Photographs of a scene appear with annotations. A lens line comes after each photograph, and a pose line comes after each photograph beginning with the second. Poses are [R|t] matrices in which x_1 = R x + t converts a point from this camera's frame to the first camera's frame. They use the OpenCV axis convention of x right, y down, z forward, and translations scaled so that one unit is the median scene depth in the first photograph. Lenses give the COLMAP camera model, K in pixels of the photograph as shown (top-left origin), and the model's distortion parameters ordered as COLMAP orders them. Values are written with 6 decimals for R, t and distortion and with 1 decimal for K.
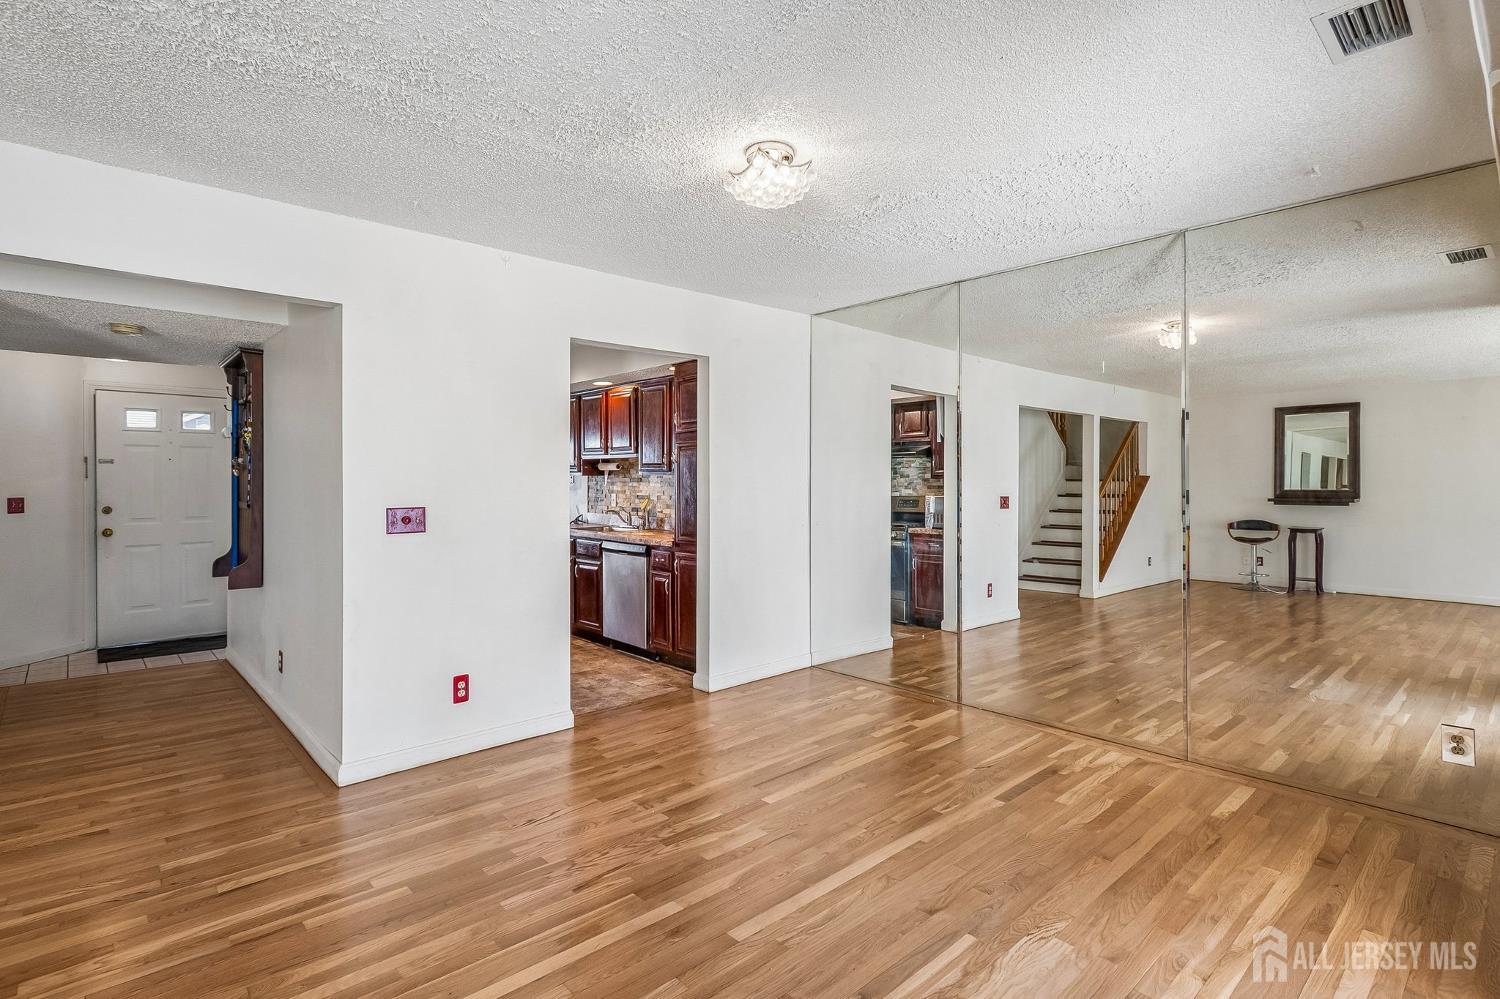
lens RADIAL K [[740.1, 0, 756.0], [0, 740.1, 478.6], [0, 0, 1]] dist [-0.004818, -0.000412]
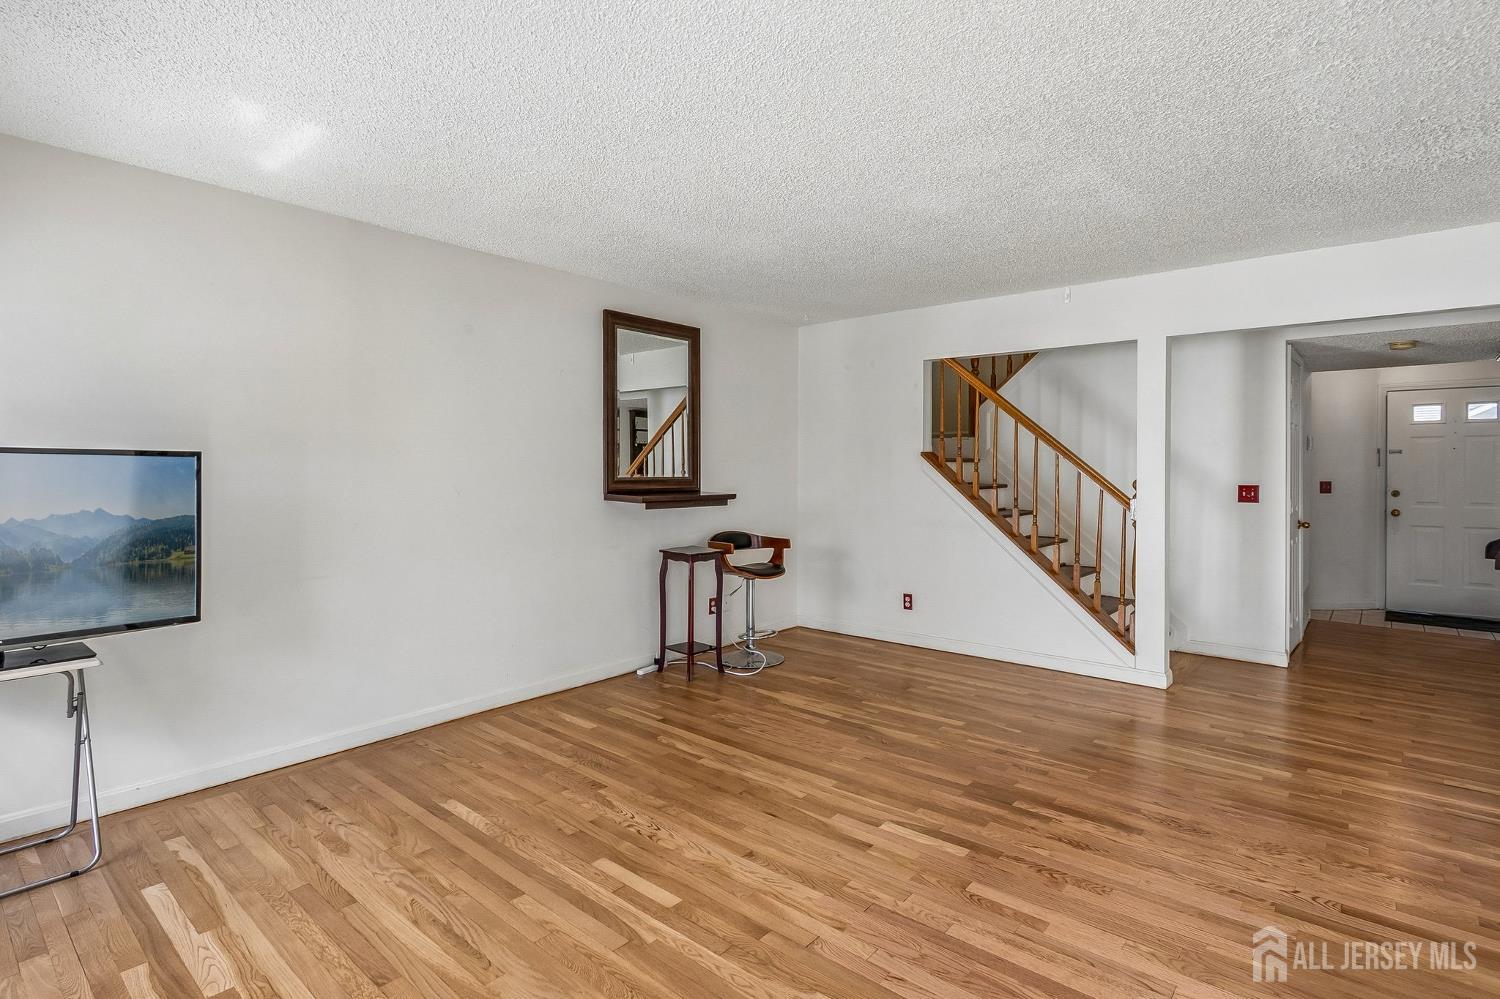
lens RADIAL K [[740.1, 0, 756.0], [0, 740.1, 478.6], [0, 0, 1]] dist [-0.004818, -0.000412]
pose [[0.114822, 0.016747, -0.993245, 0.276676], [-0.001520, 0.999860, 0.016683, 0.001907], [0.993385, -0.000405, 0.114831, -0.239226]]
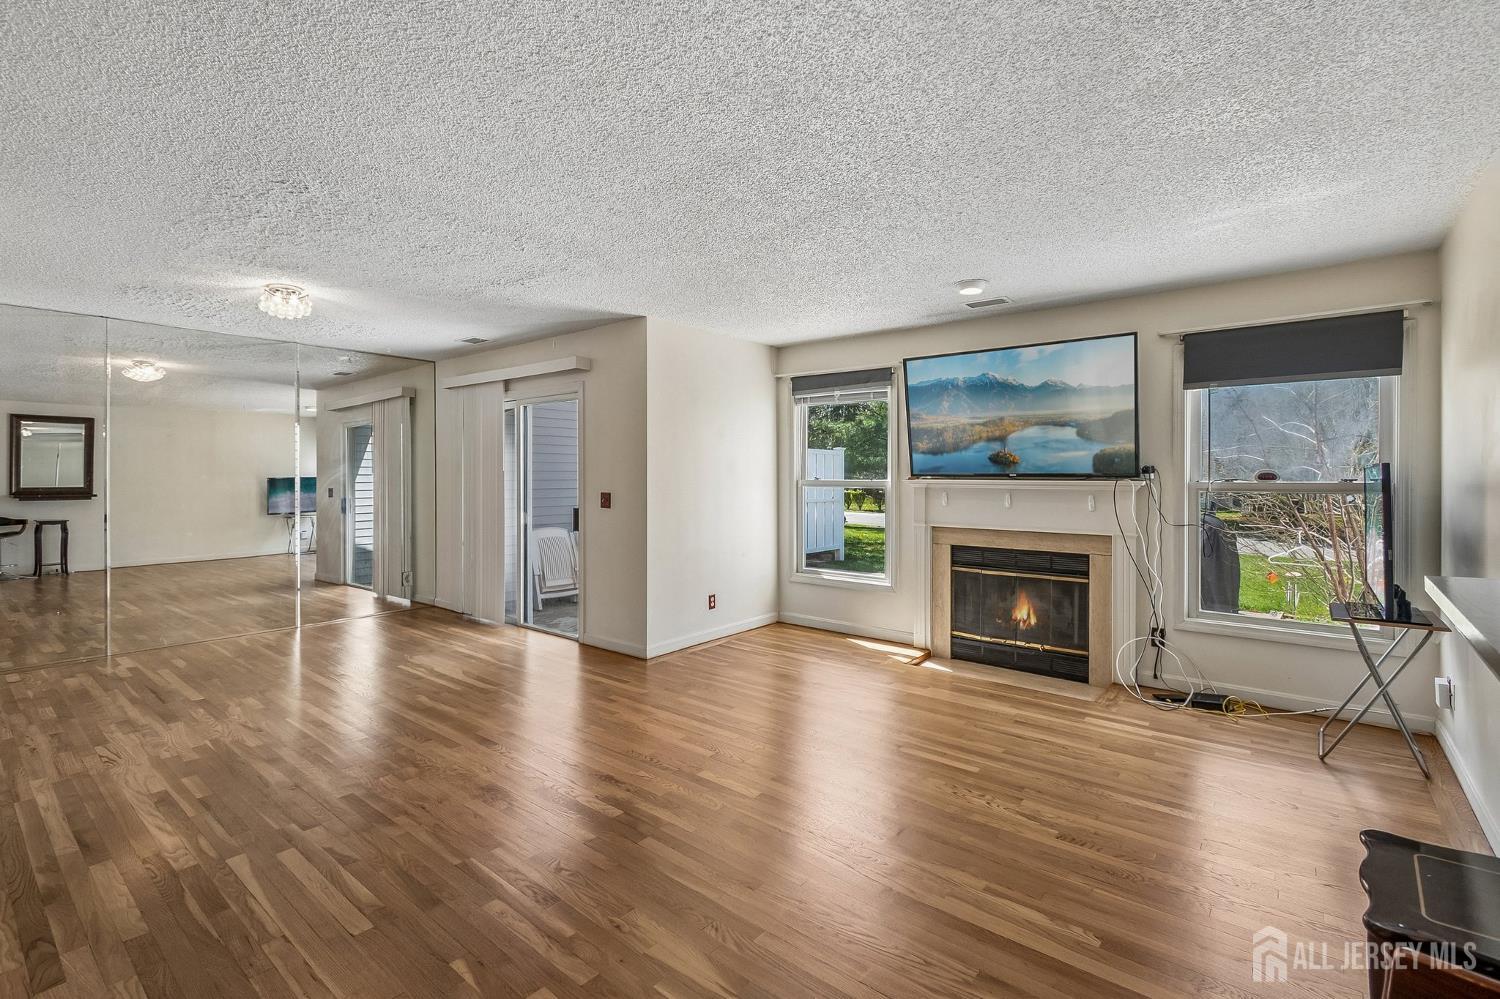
lens RADIAL K [[681.8, 0, 755.3], [0, 681.8, 480.7], [0, 0, 1]] dist [0.022811, -0.010044]
pose [[-0.135810, -0.001722, 0.990733, -1.256165], [0.000411, 0.999998, 0.001794, 0.005655], [-0.990735, 0.000651, -0.135809, 0.091268]]
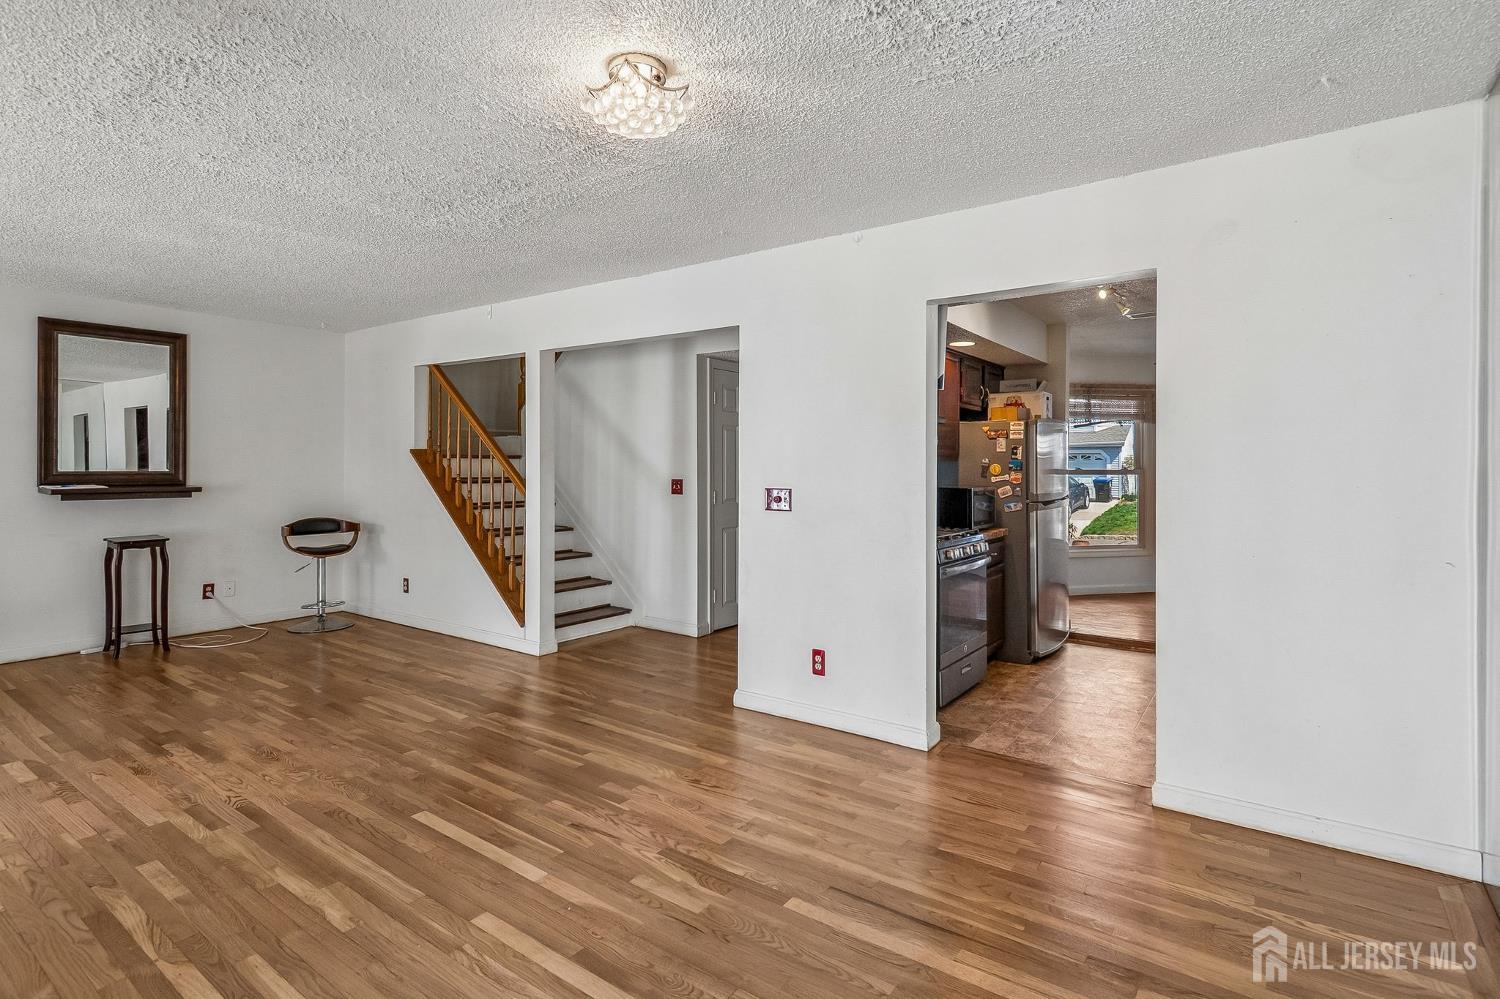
lens RADIAL K [[746.2, 0, 765.2], [0, 746.2, 466.1], [0, 0, 1]] dist [-0.001017, -0.000236]
pose [[0.207234, 0.006057, -0.978273, 0.628242], [-0.004117, 0.999977, 0.005319, -0.001856], [0.978283, 0.002925, 0.207255, 0.703379]]
